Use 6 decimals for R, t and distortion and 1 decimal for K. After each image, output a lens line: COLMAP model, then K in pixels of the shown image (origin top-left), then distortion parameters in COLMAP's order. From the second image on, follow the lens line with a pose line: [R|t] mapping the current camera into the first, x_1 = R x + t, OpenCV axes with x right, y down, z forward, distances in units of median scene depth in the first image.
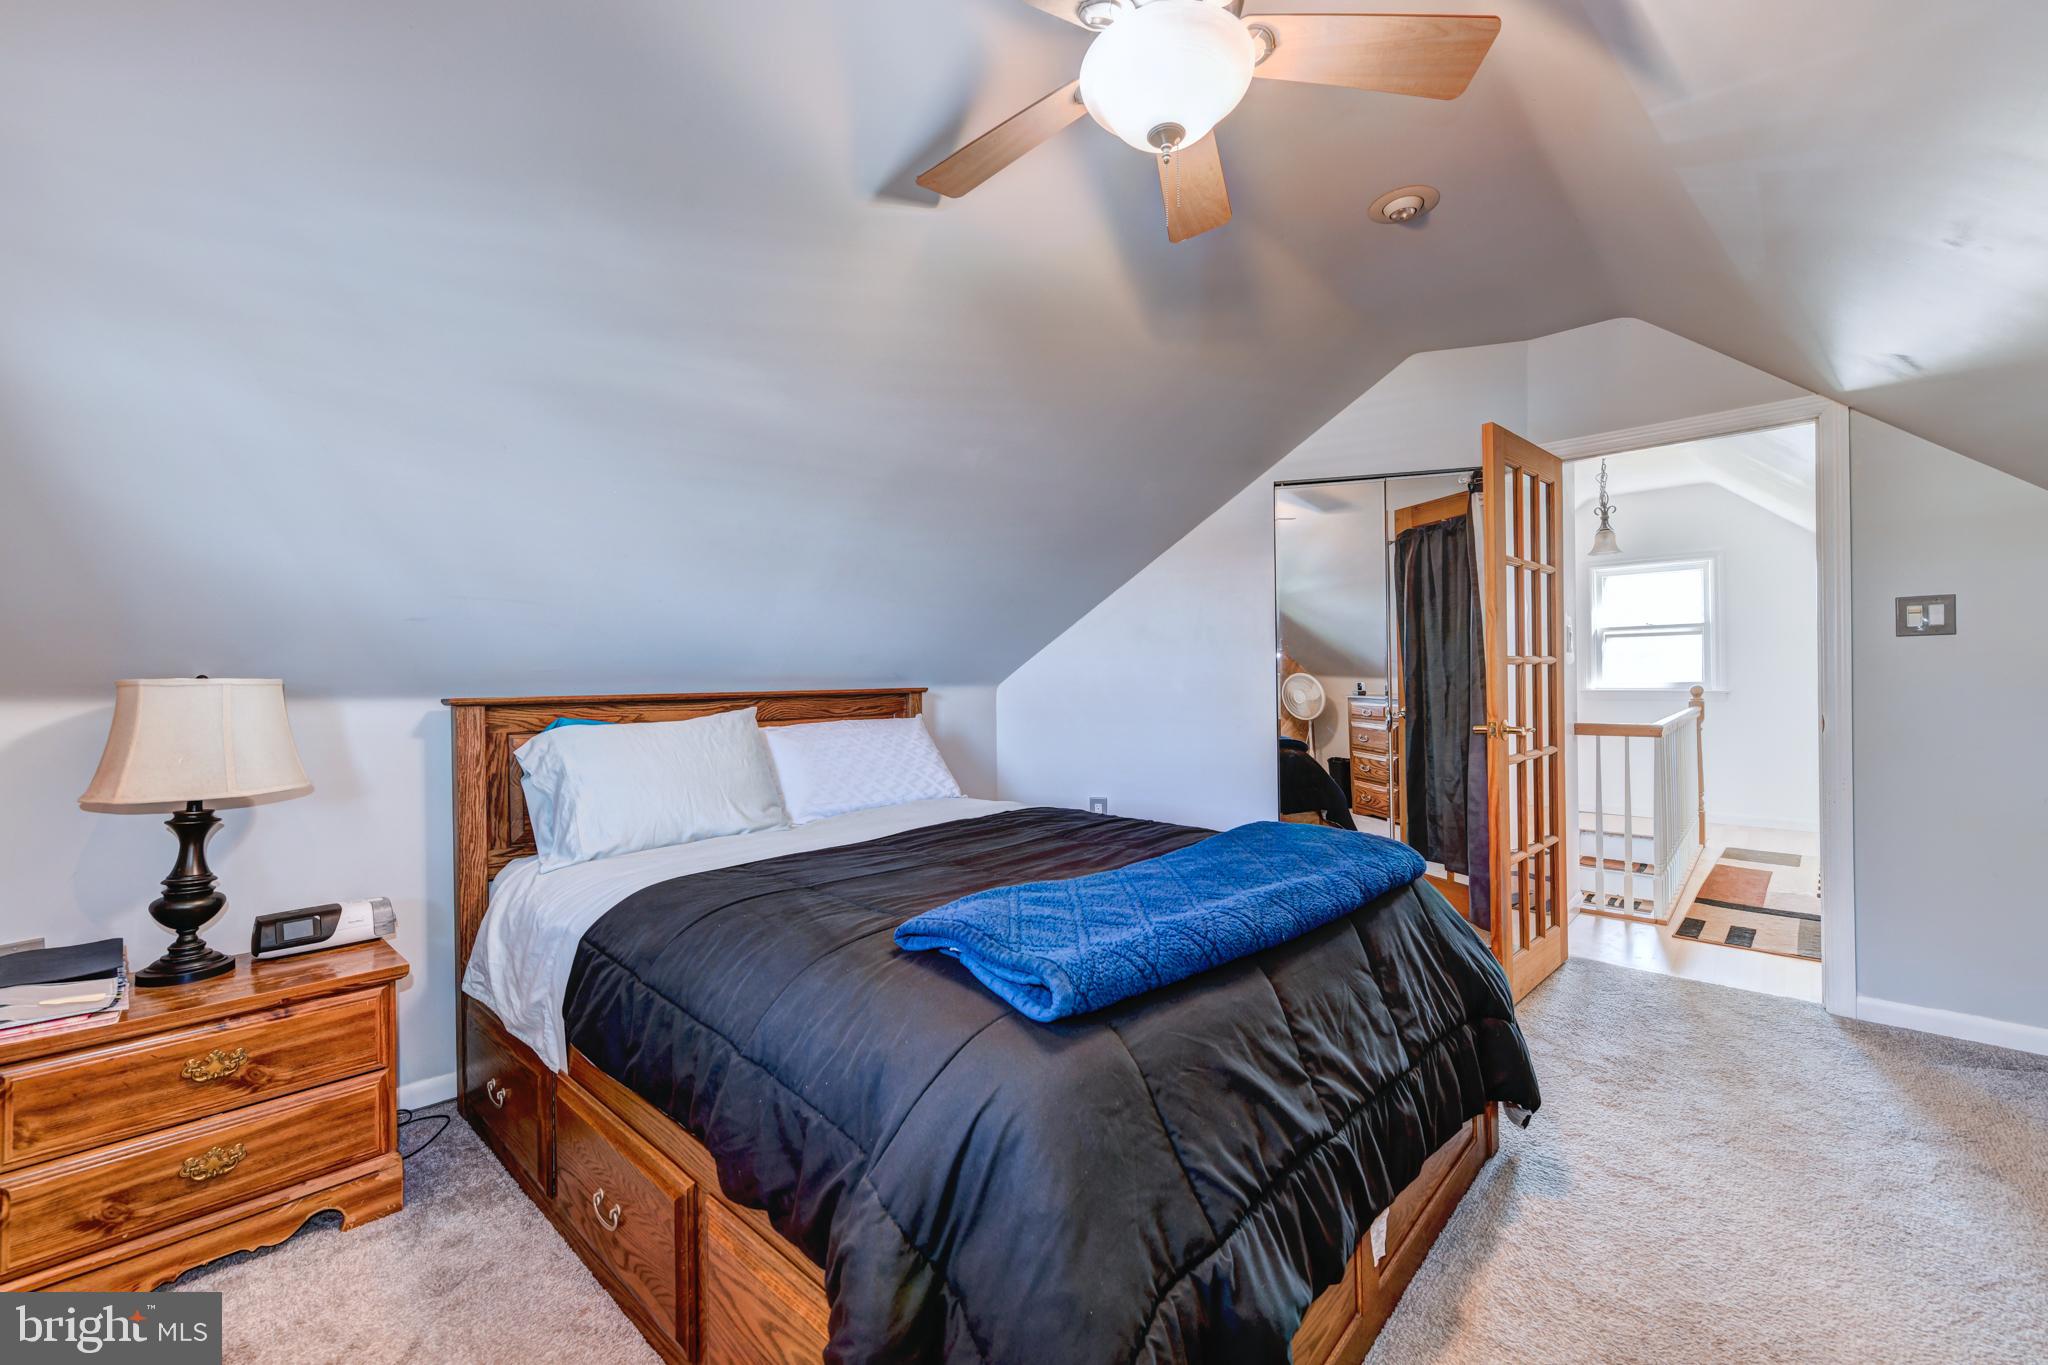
lens RADIAL K [[807.8, 0, 1035.1], [0, 807.8, 685.5], [0, 0, 1]] dist [0.000293, 0.000010]
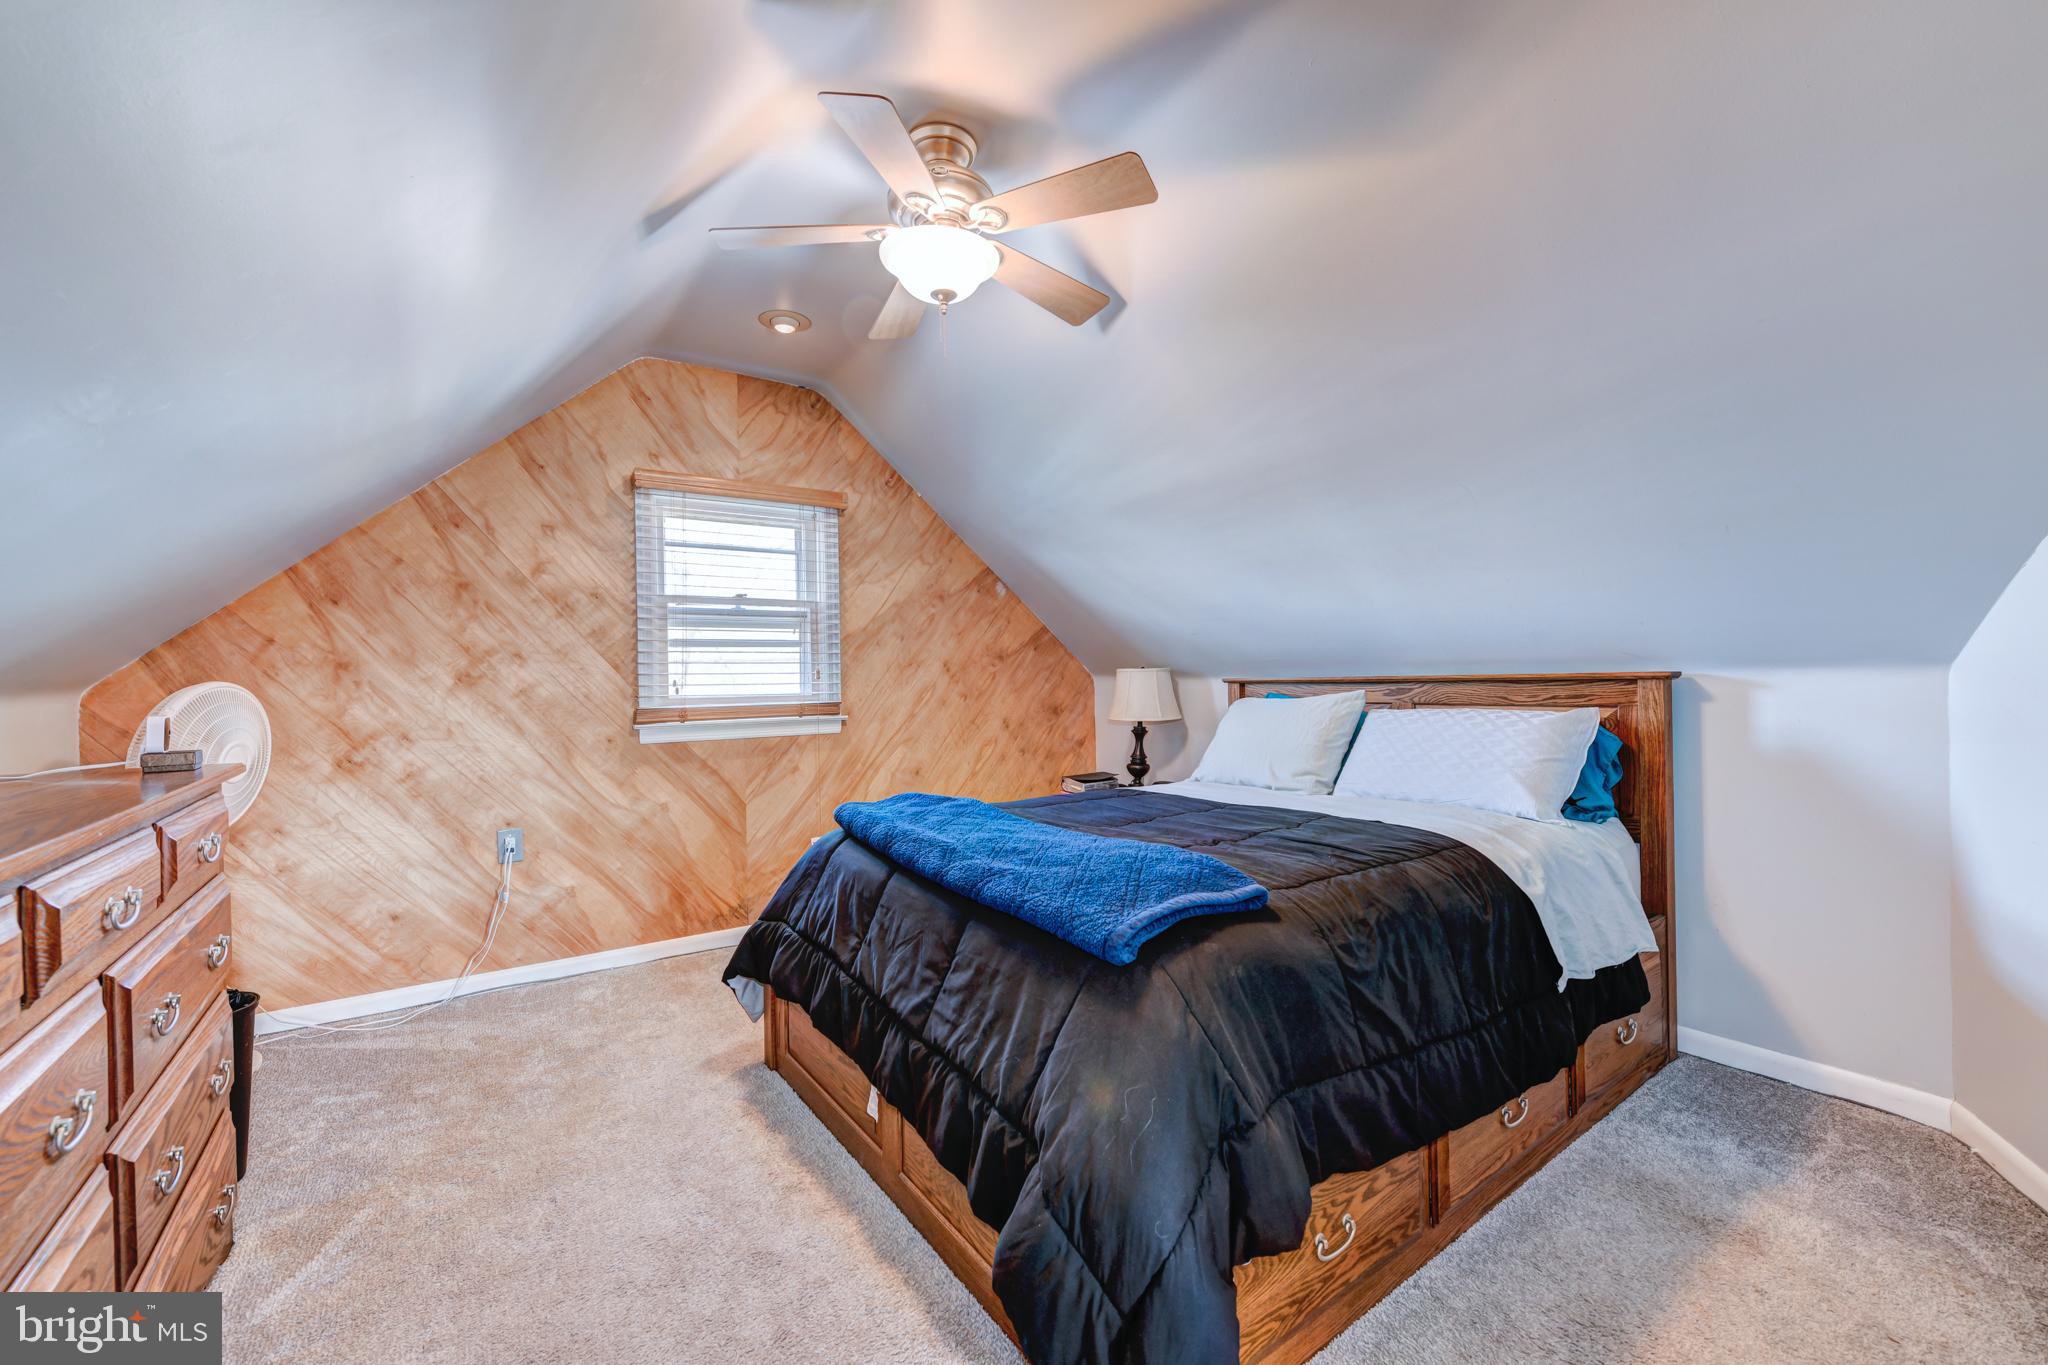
lens RADIAL K [[826.8, 0, 1024.0], [0, 826.8, 682.5], [0, 0, 1]] dist [-0.002081, -0.000431]
pose [[-0.213248, 0.017967, -0.976833, 1.256761], [0.006686, 0.999834, 0.016930, -0.007414], [0.976975, -0.002921, -0.213333, 1.175480]]
